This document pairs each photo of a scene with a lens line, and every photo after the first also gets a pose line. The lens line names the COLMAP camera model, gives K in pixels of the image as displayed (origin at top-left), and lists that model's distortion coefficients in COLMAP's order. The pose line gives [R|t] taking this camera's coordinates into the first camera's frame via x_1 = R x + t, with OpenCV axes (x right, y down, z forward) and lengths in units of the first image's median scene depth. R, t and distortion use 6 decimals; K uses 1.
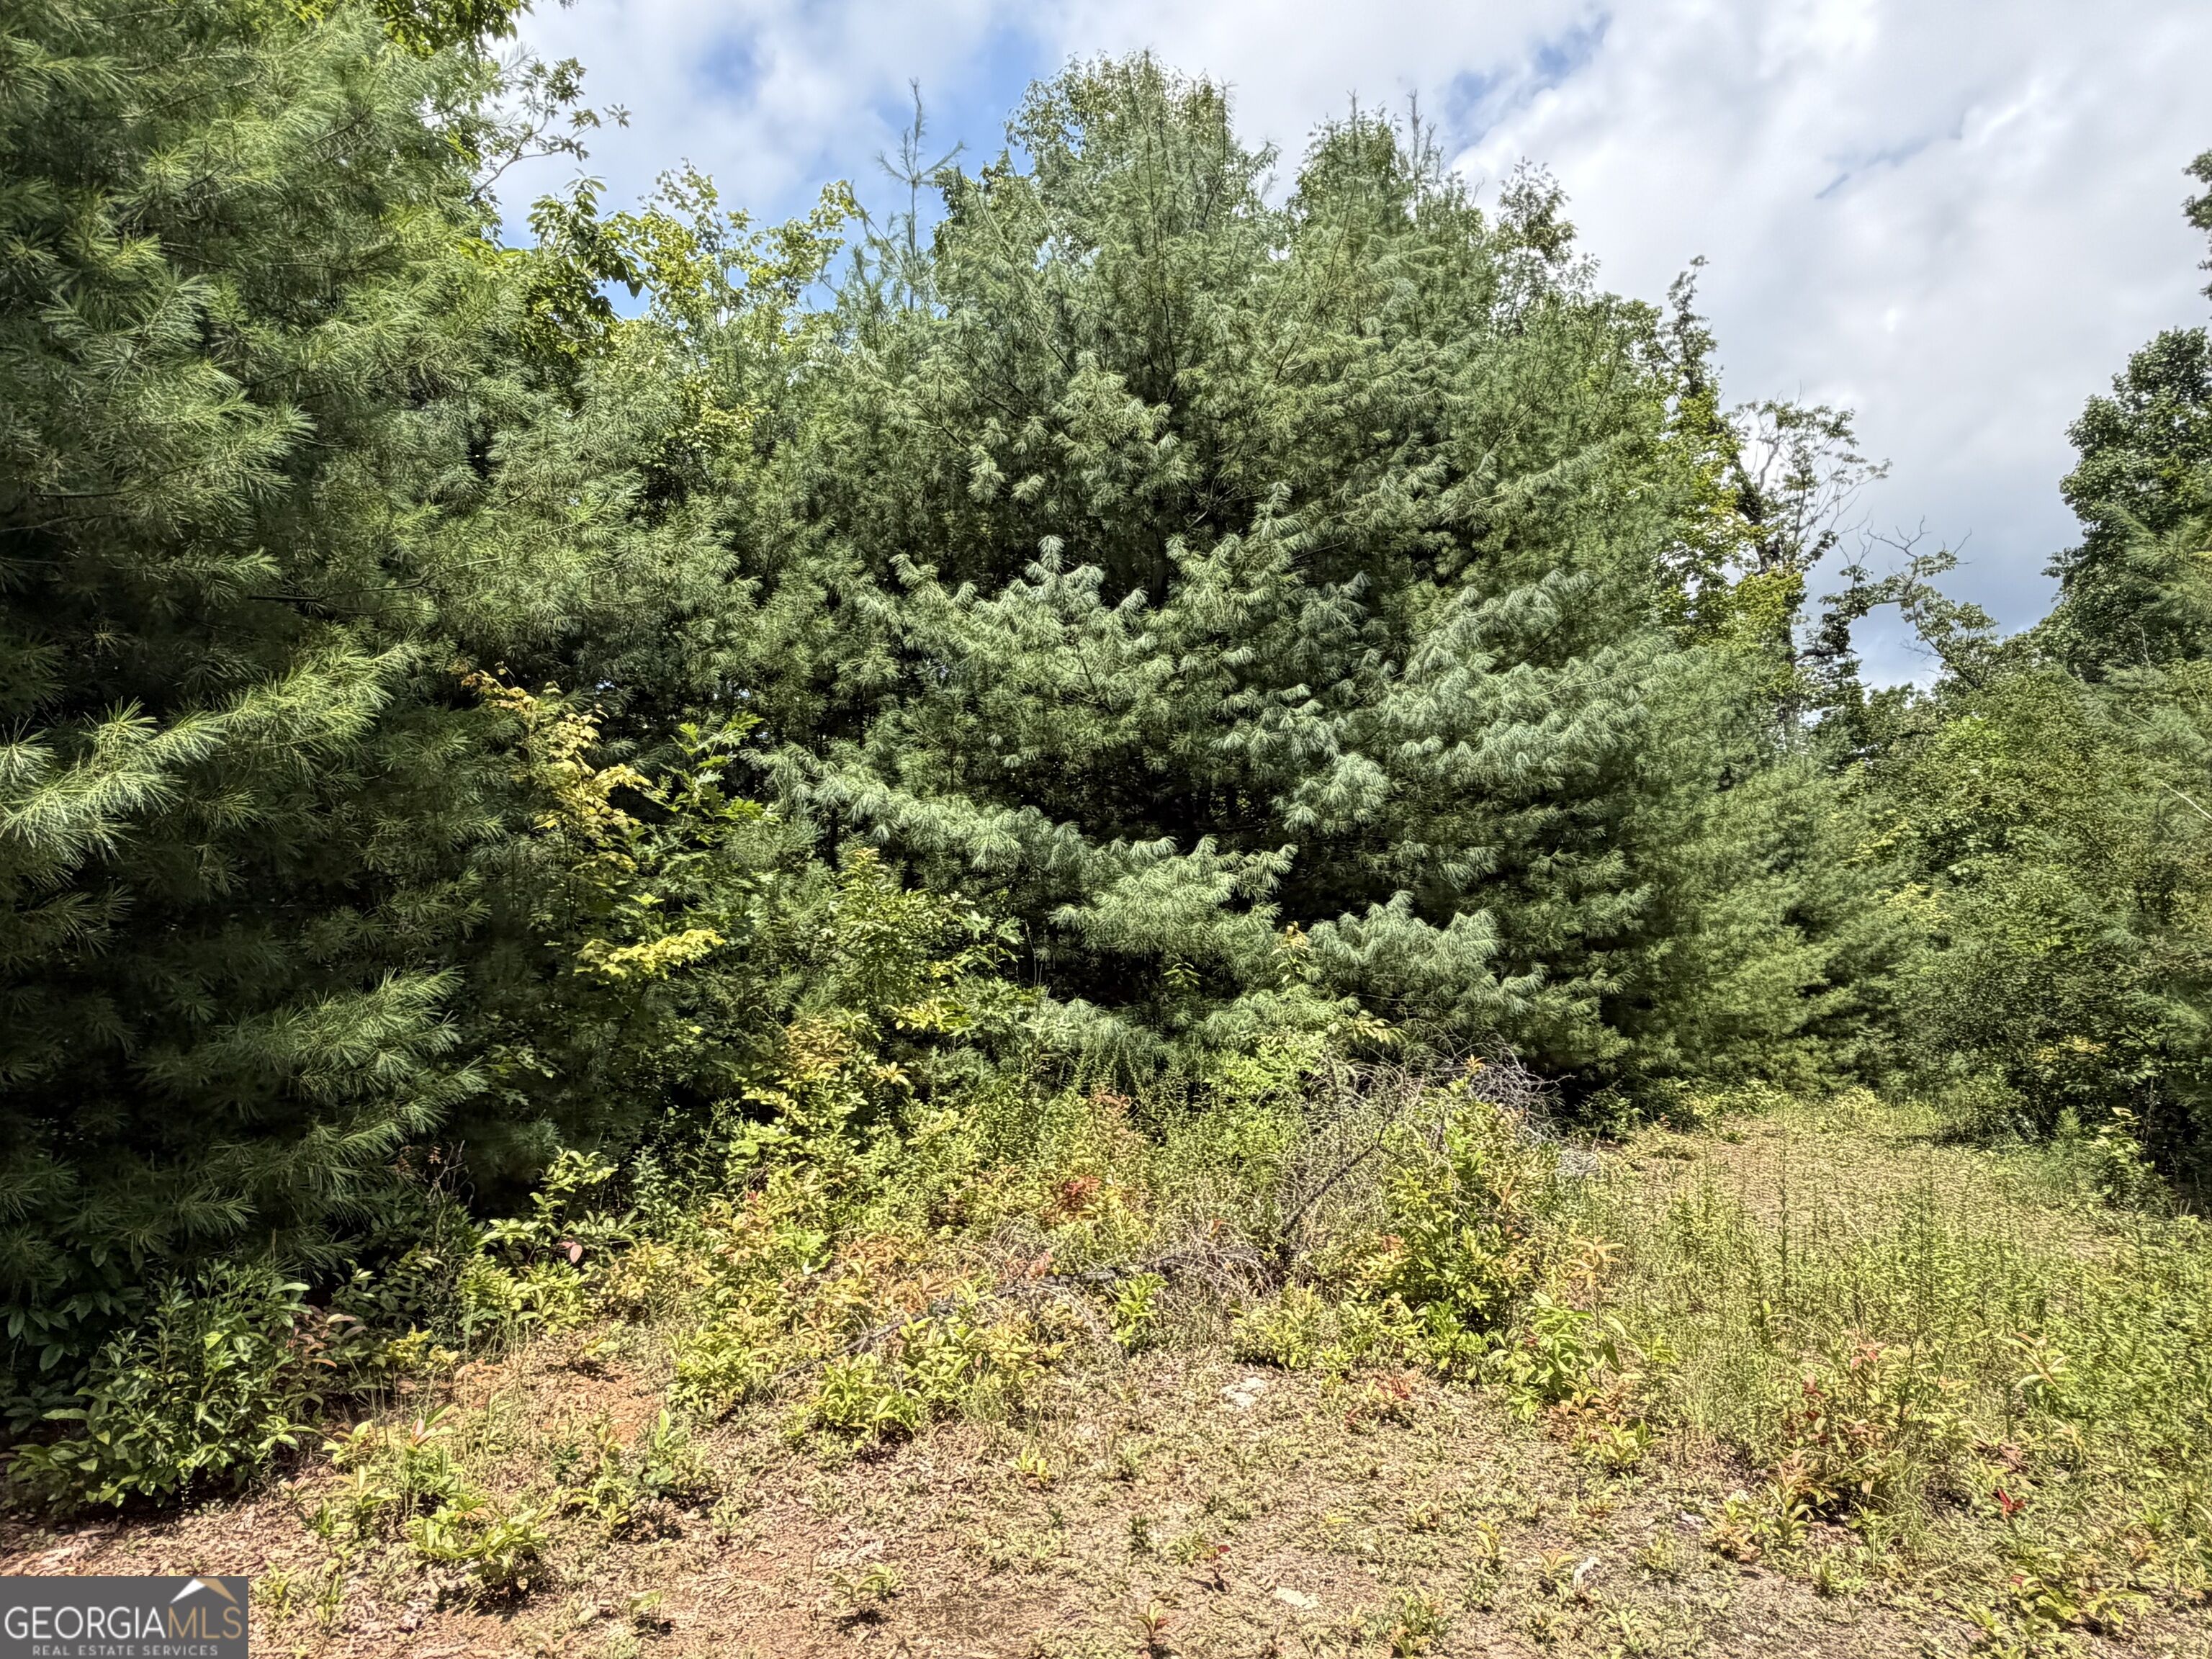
lens RADIAL K [[1410.1, 0, 1091.4], [0, 1410.1, 822.9], [0, 0, 1]] dist [0.010610, -0.003062]
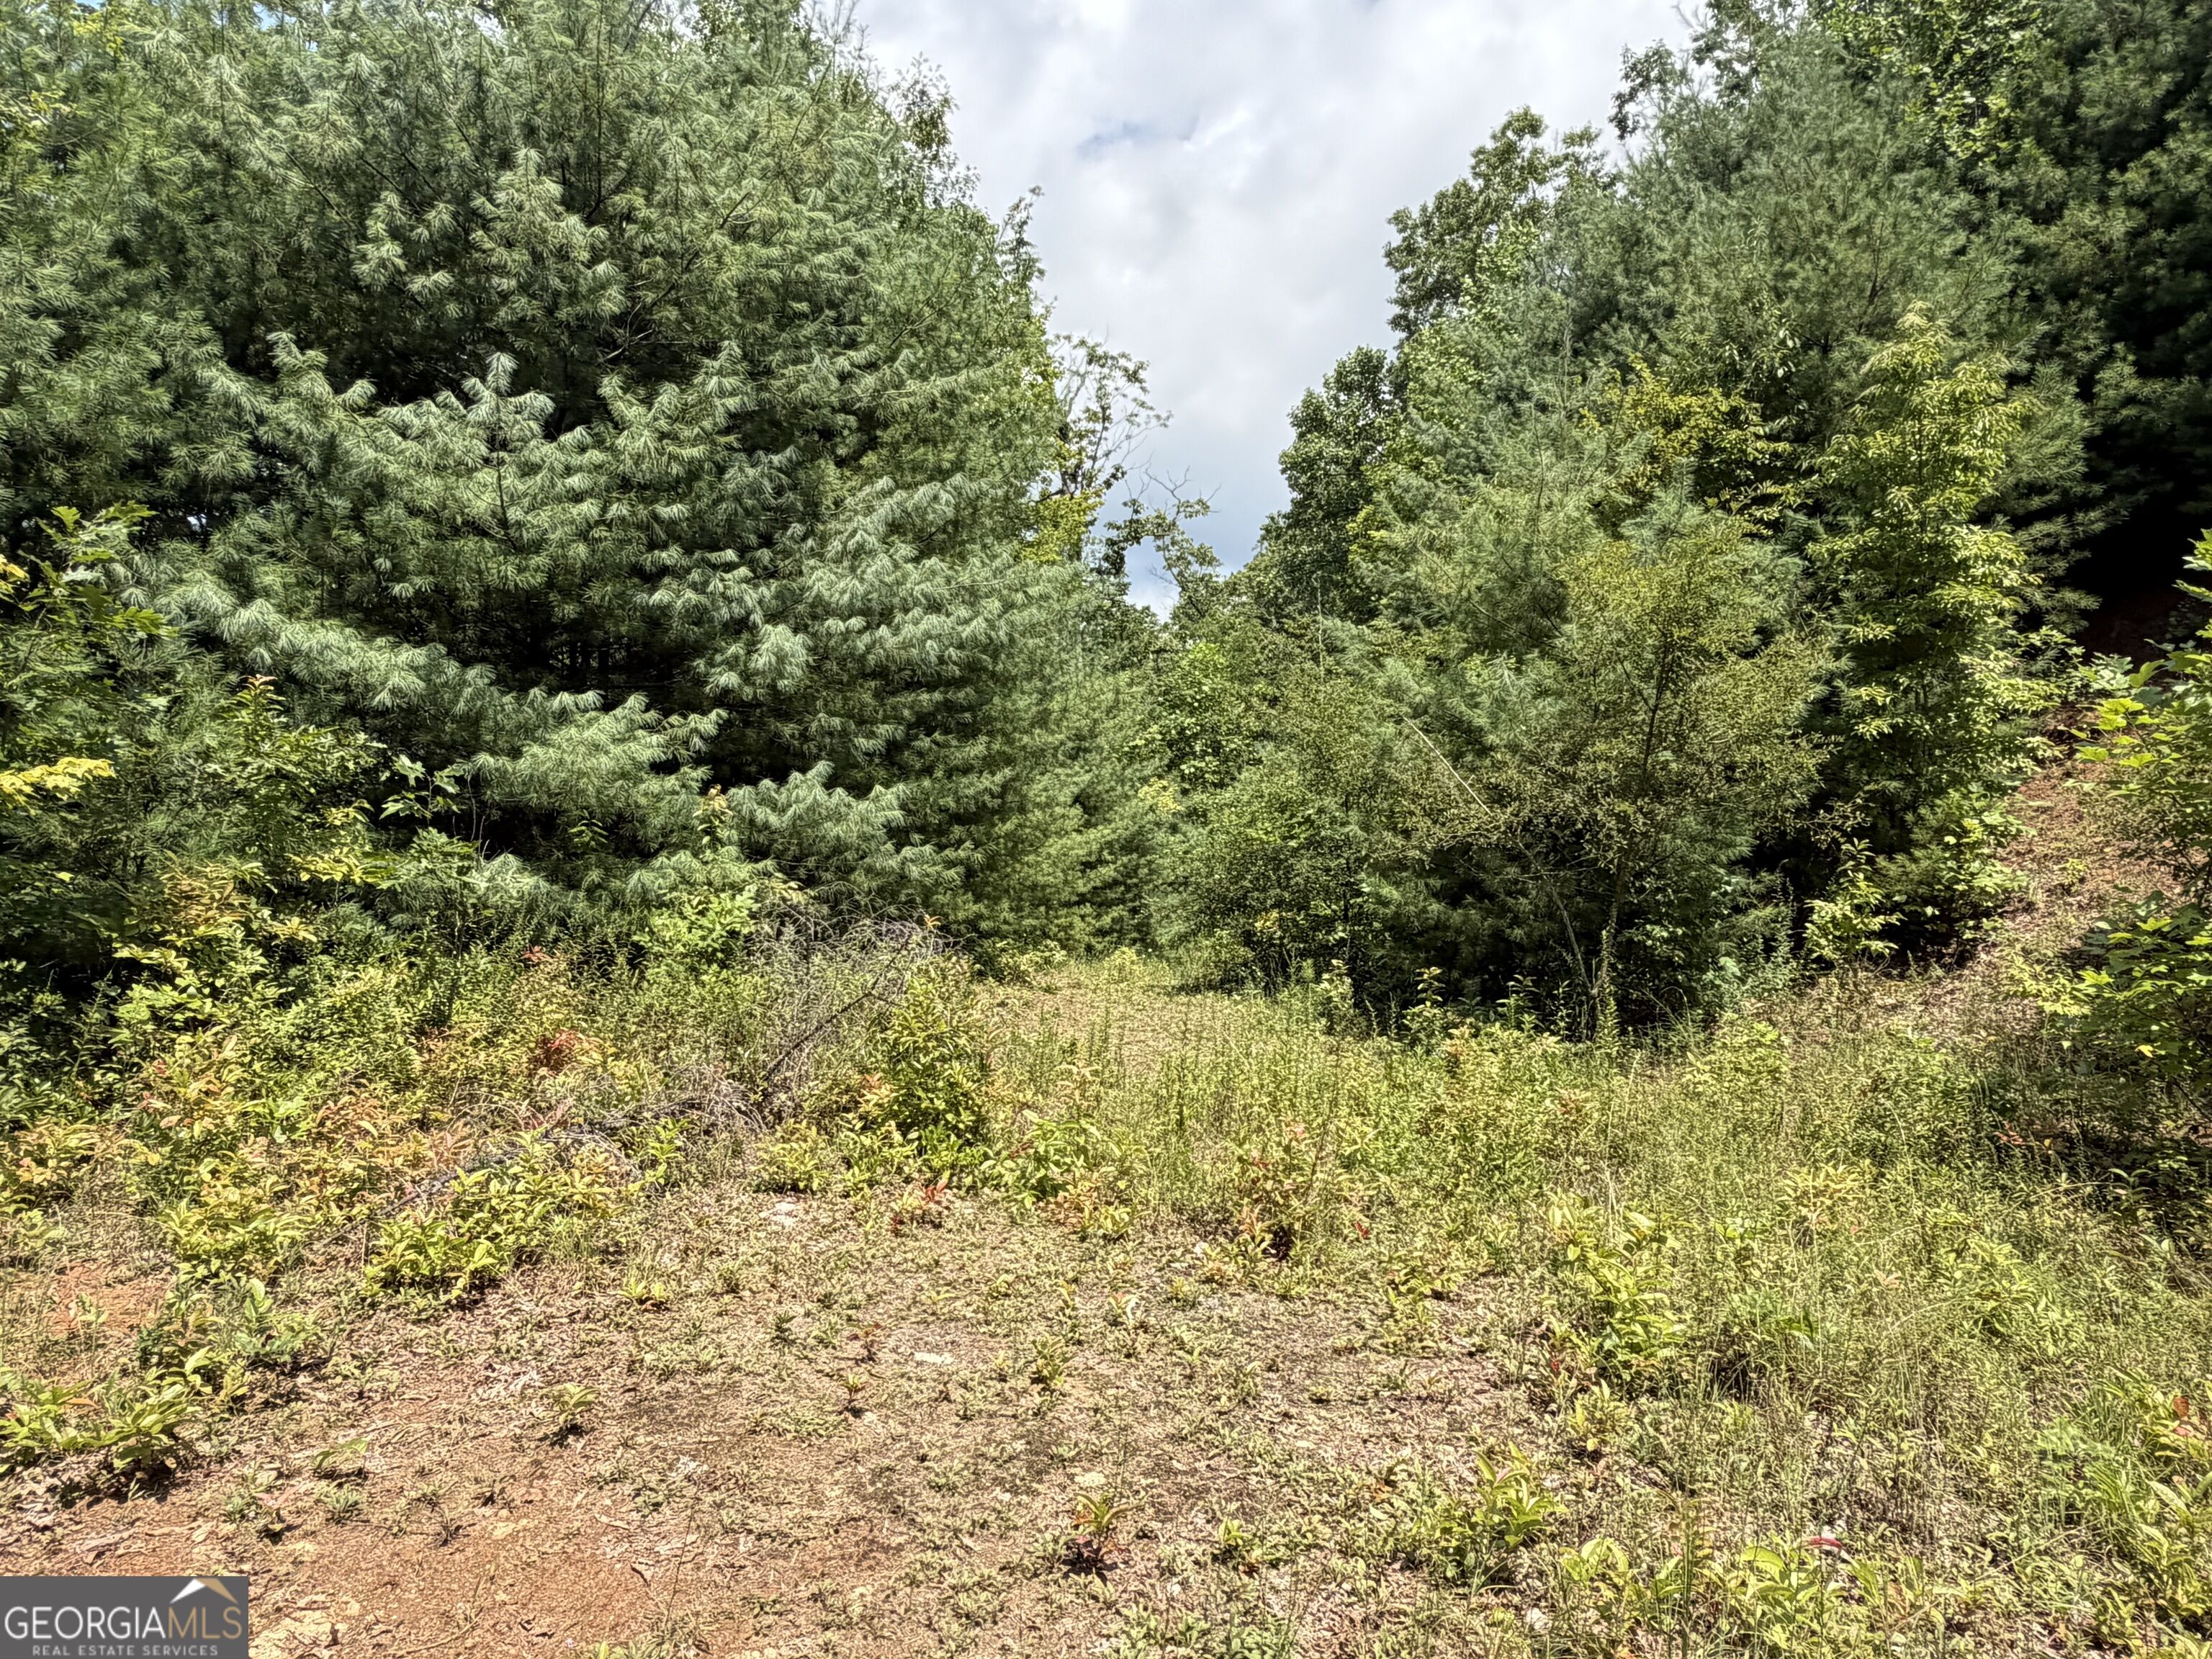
lens RADIAL K [[1410.1, 0, 1099.0], [0, 1410.1, 818.5], [0, 0, 1]] dist [0.010610, -0.003062]
pose [[0.869867, 0.043296, 0.491382, -0.107418], [-0.087815, 0.993821, 0.067887, 0.000938], [-0.485406, -0.102204, 0.868294, -0.017393]]
